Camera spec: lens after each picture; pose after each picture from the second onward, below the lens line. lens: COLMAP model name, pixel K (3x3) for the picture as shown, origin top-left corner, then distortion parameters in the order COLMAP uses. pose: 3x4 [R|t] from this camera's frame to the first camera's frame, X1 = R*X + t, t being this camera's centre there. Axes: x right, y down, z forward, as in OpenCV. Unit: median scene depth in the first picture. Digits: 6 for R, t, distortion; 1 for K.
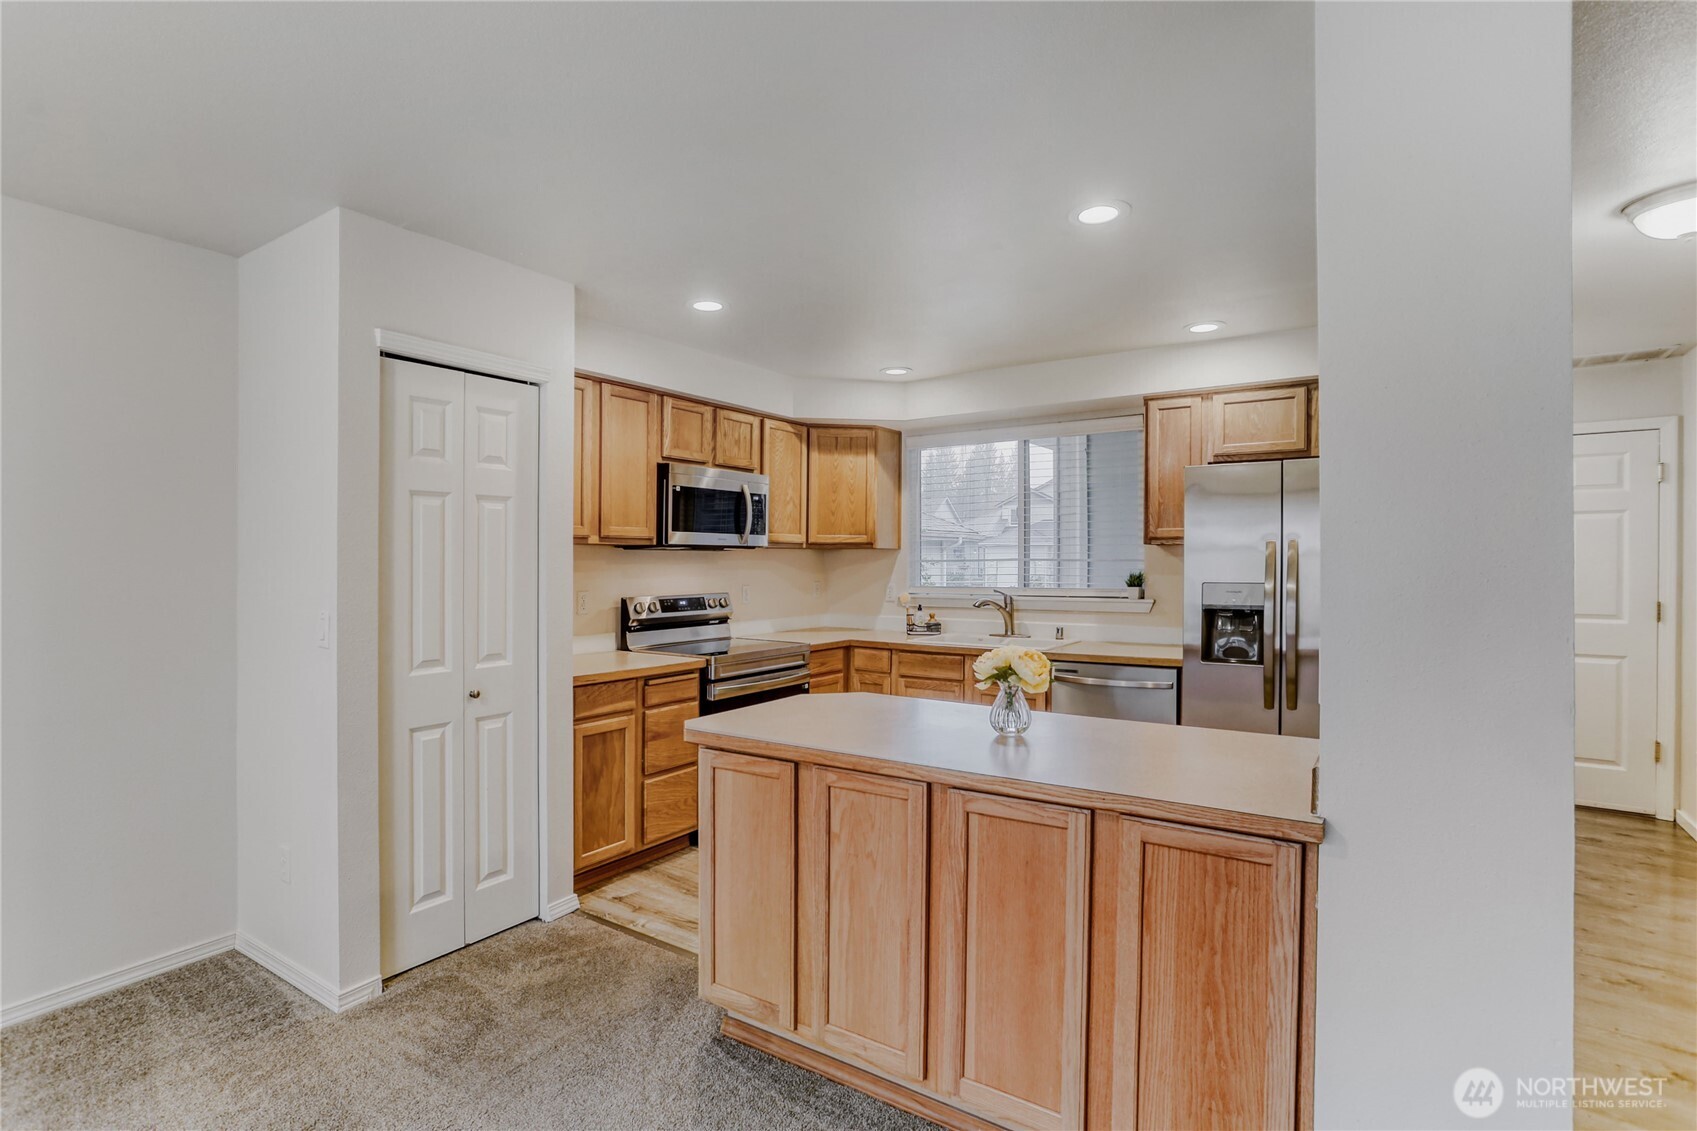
lens RADIAL K [[827.4, 0, 848.6], [0, 827.4, 556.3], [0, 0, 1]] dist [-0.055030, 0.029722]
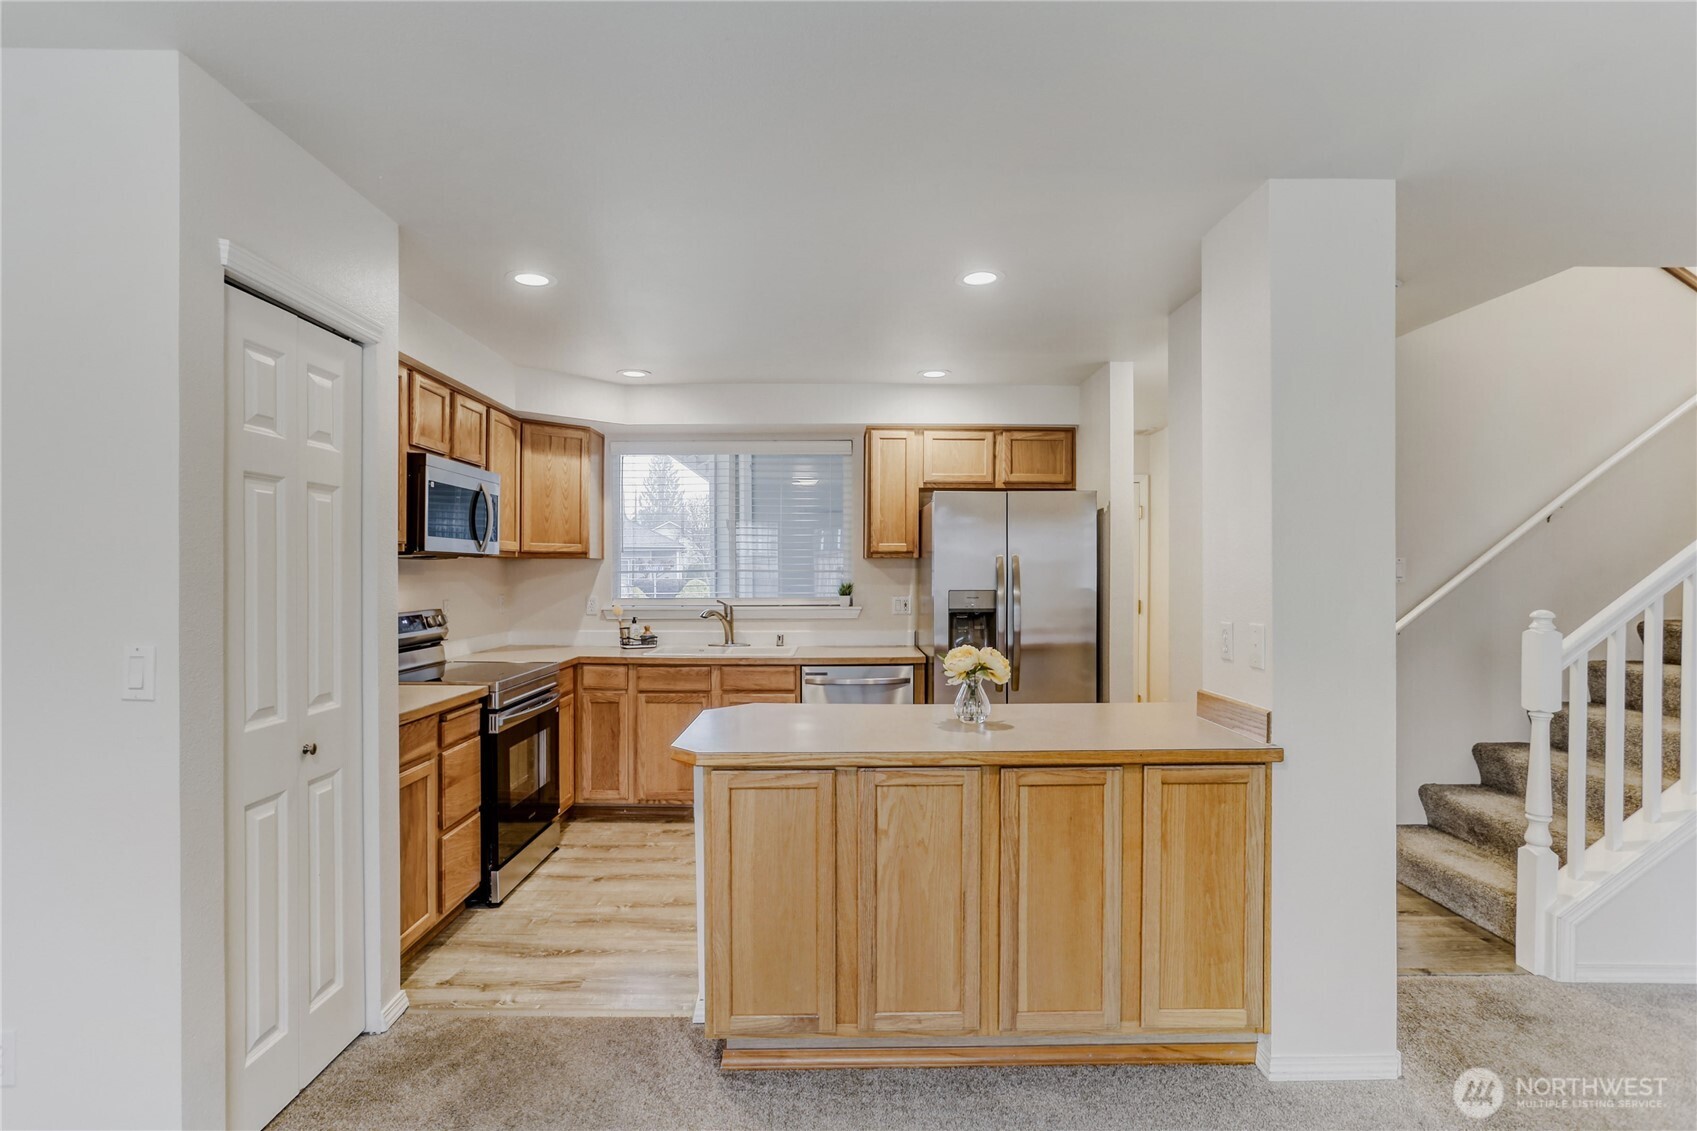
lens RADIAL K [[841.2, 0, 848.5], [0, 841.2, 565.5], [0, 0, 1]] dist [-0.062049, 0.030824]
pose [[0.820863, 0.005264, 0.571101, -0.362472], [-0.004205, 0.999986, -0.003173, 0.000593], [-0.571110, 0.000203, 0.820874, 0.078237]]
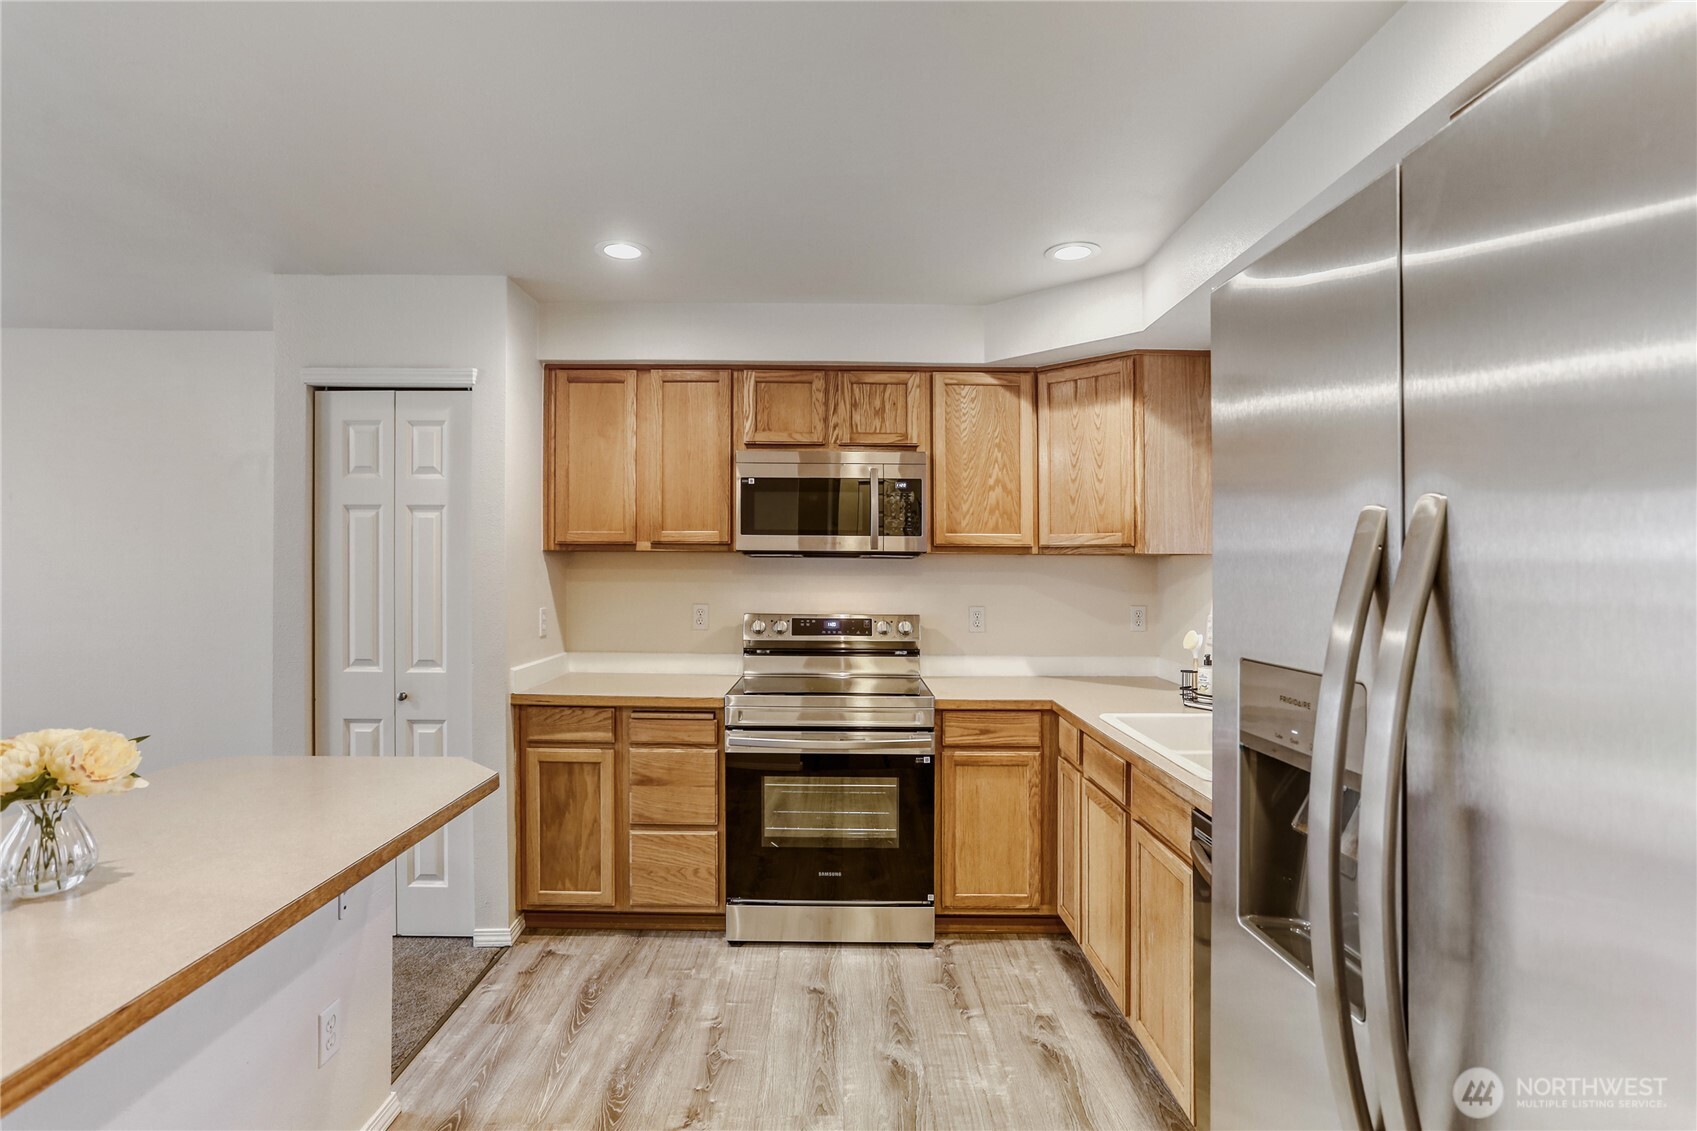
lens RADIAL K [[827.4, 0, 848.6], [0, 827.4, 556.3], [0, 0, 1]] dist [-0.055030, 0.029722]
pose [[0.563130, -0.008740, -0.826322, 0.538300], [-0.002765, 0.999919, -0.012460, 0.000880], [0.826364, 0.009301, 0.563060, 0.658482]]
